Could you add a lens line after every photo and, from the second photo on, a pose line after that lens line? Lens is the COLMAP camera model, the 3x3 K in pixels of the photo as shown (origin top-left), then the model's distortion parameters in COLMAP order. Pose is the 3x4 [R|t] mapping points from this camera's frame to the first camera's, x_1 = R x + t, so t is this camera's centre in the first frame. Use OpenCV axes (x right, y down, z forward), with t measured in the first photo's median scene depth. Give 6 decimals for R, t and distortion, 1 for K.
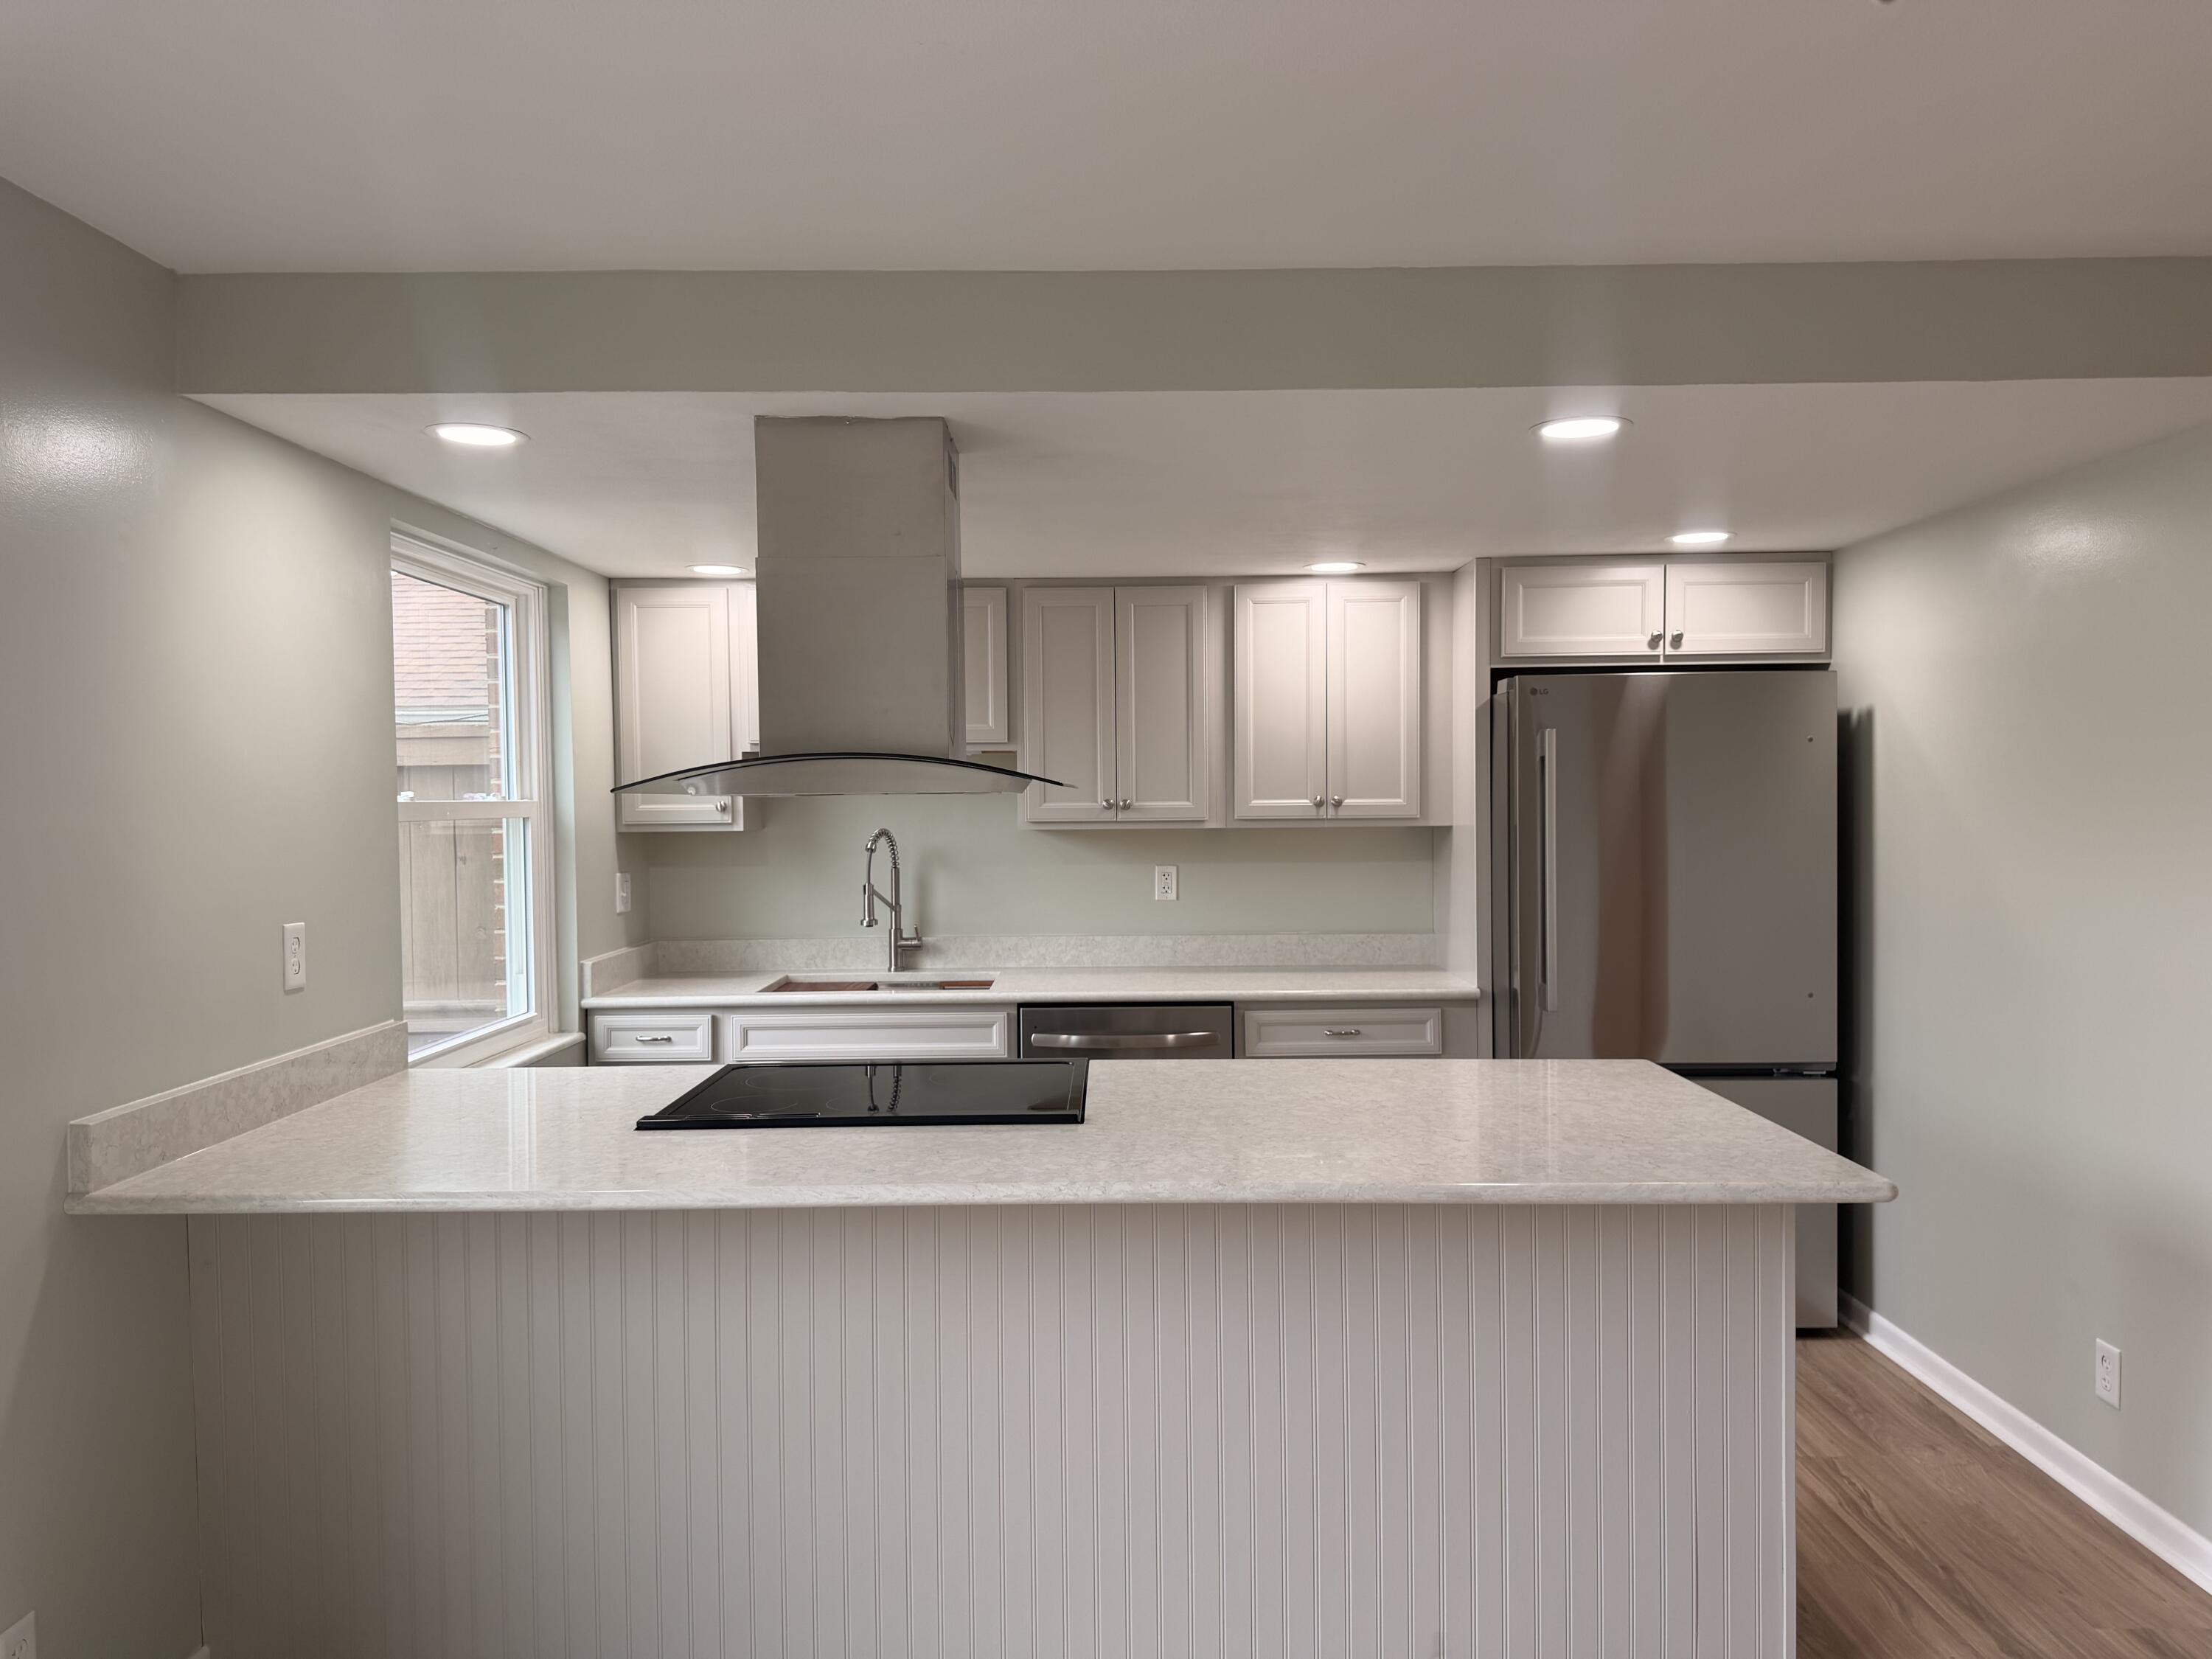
lens RADIAL K [[1576.1, 0, 1106.0], [0, 1576.1, 829.5], [0, 0, 1]] dist [0.022424, -0.009788]
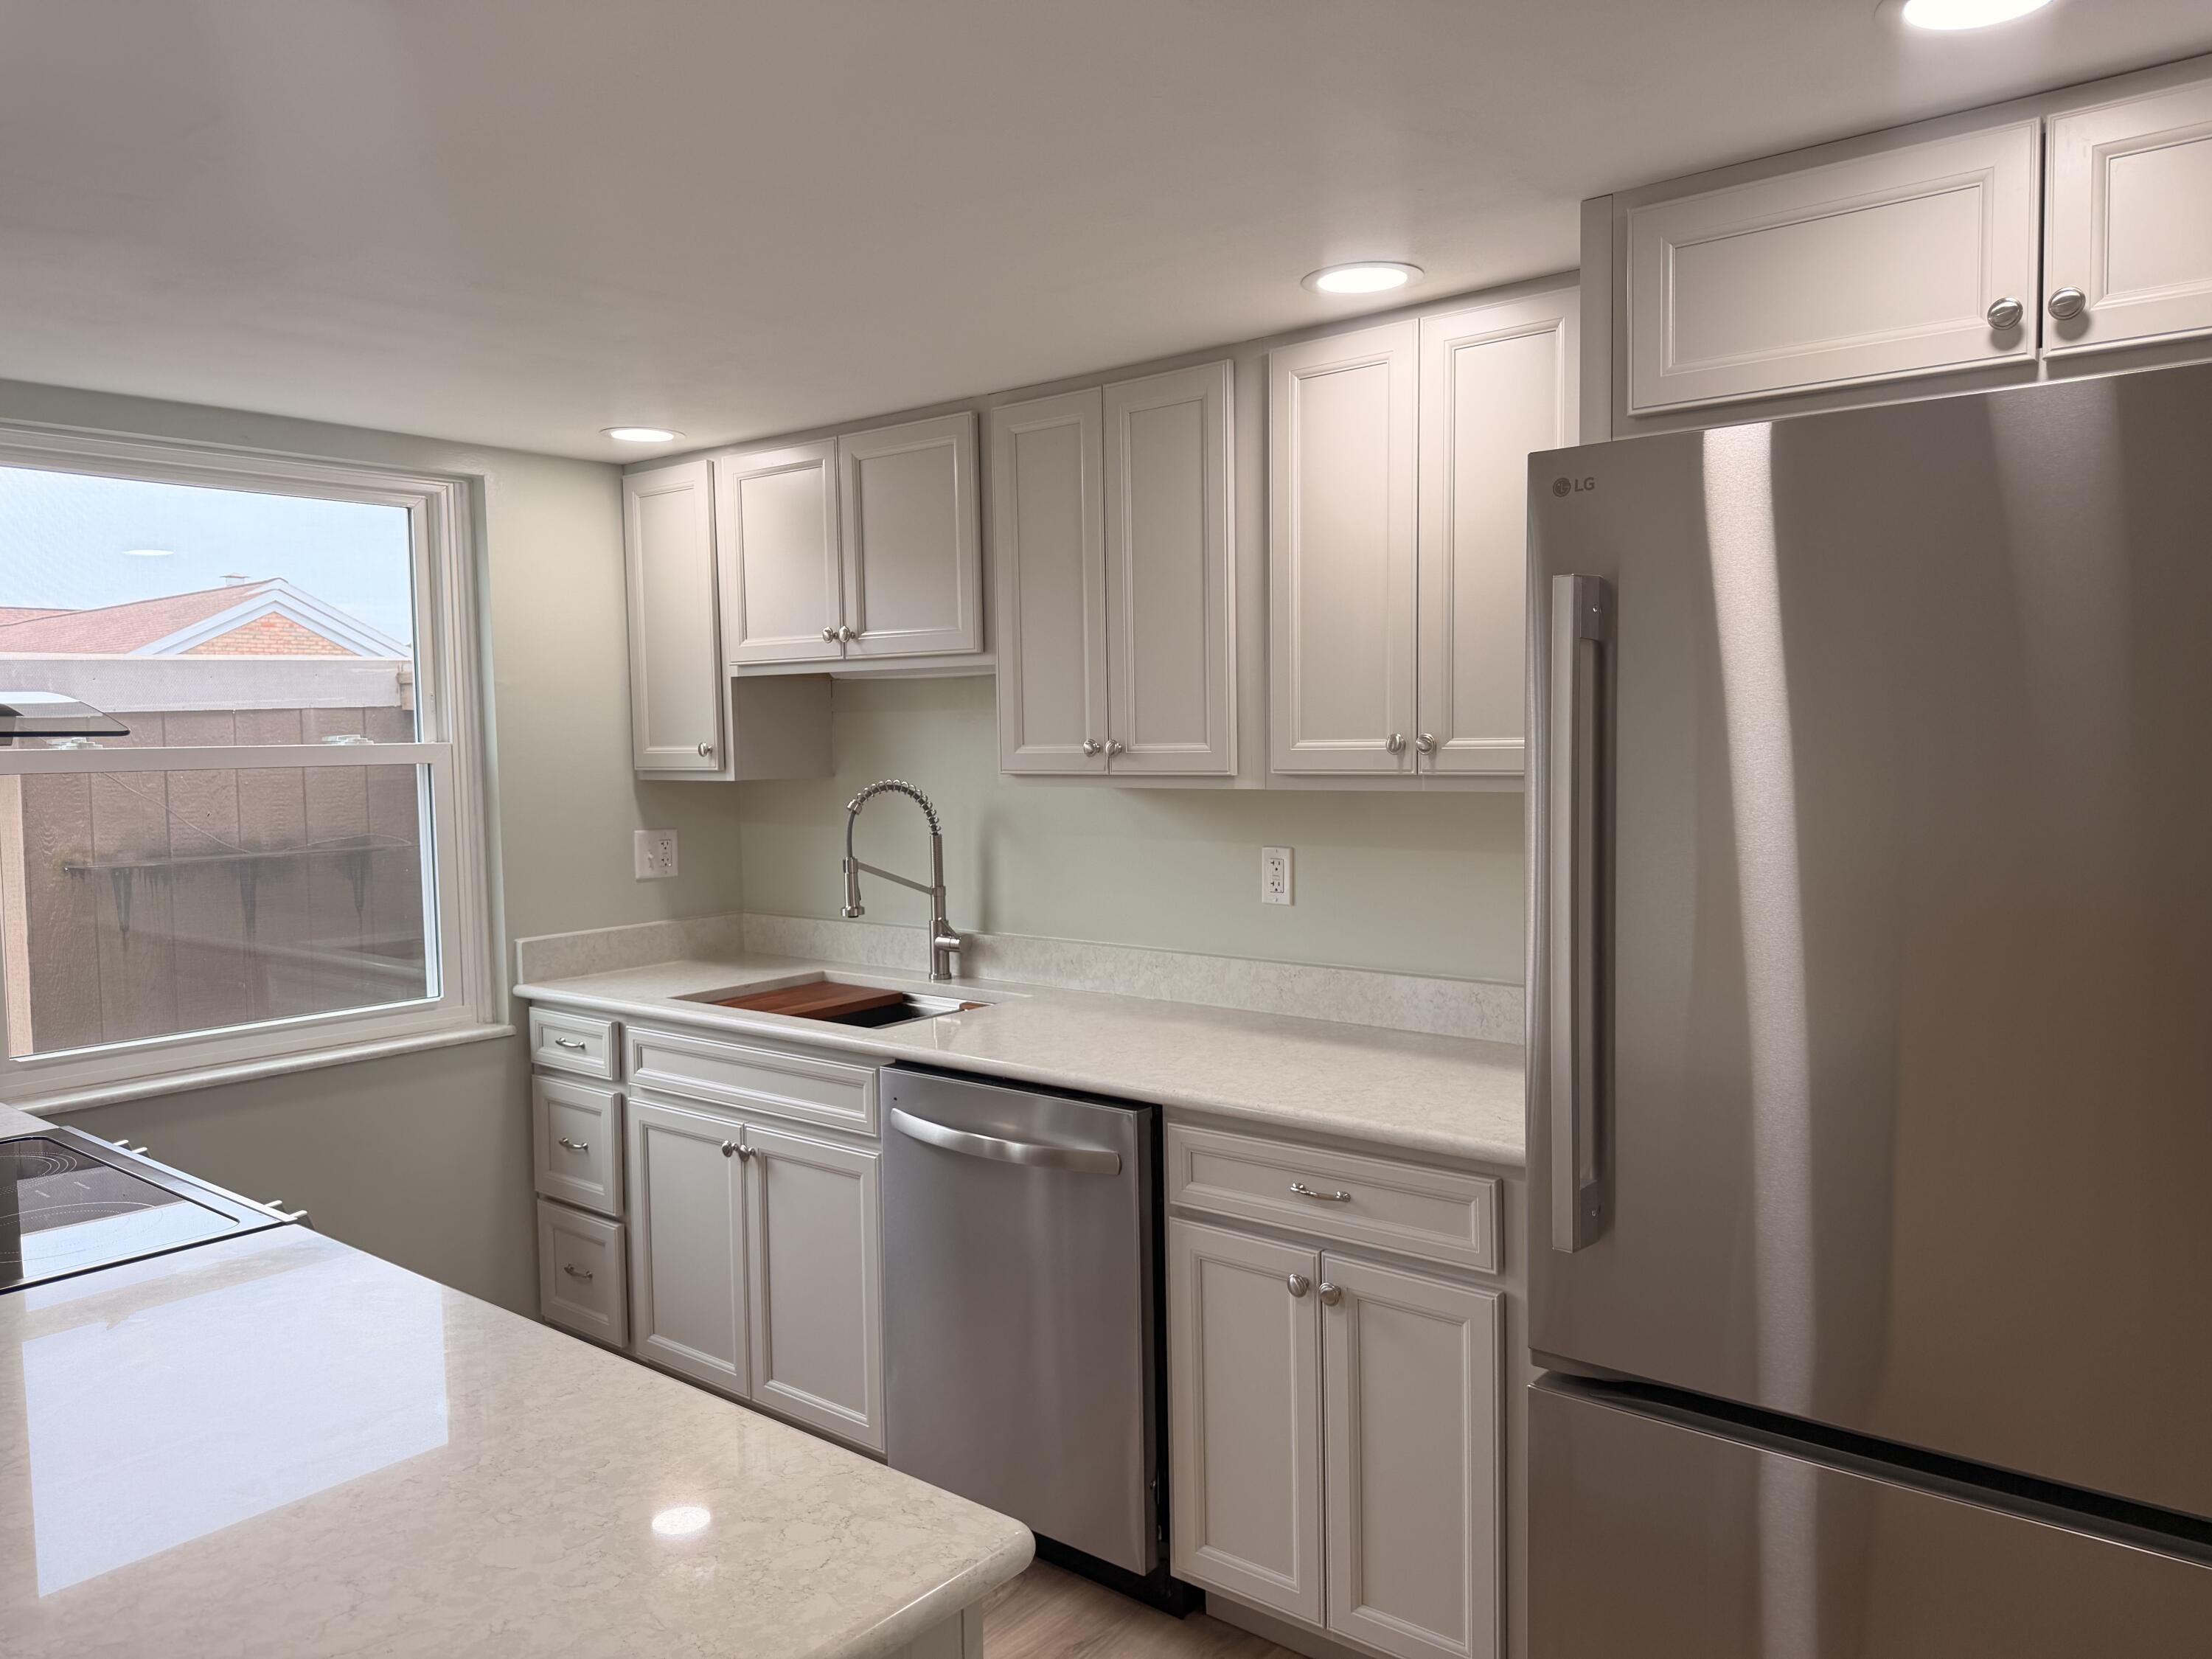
lens RADIAL K [[1576.1, 0, 1106.0], [0, 1576.1, 829.5], [0, 0, 1]] dist [0.022424, -0.009788]
pose [[0.772993, 0.035492, -0.633420, 0.393843], [-0.002312, 0.998585, 0.053131, -0.016622], [0.634410, -0.039605, 0.771982, 0.527385]]
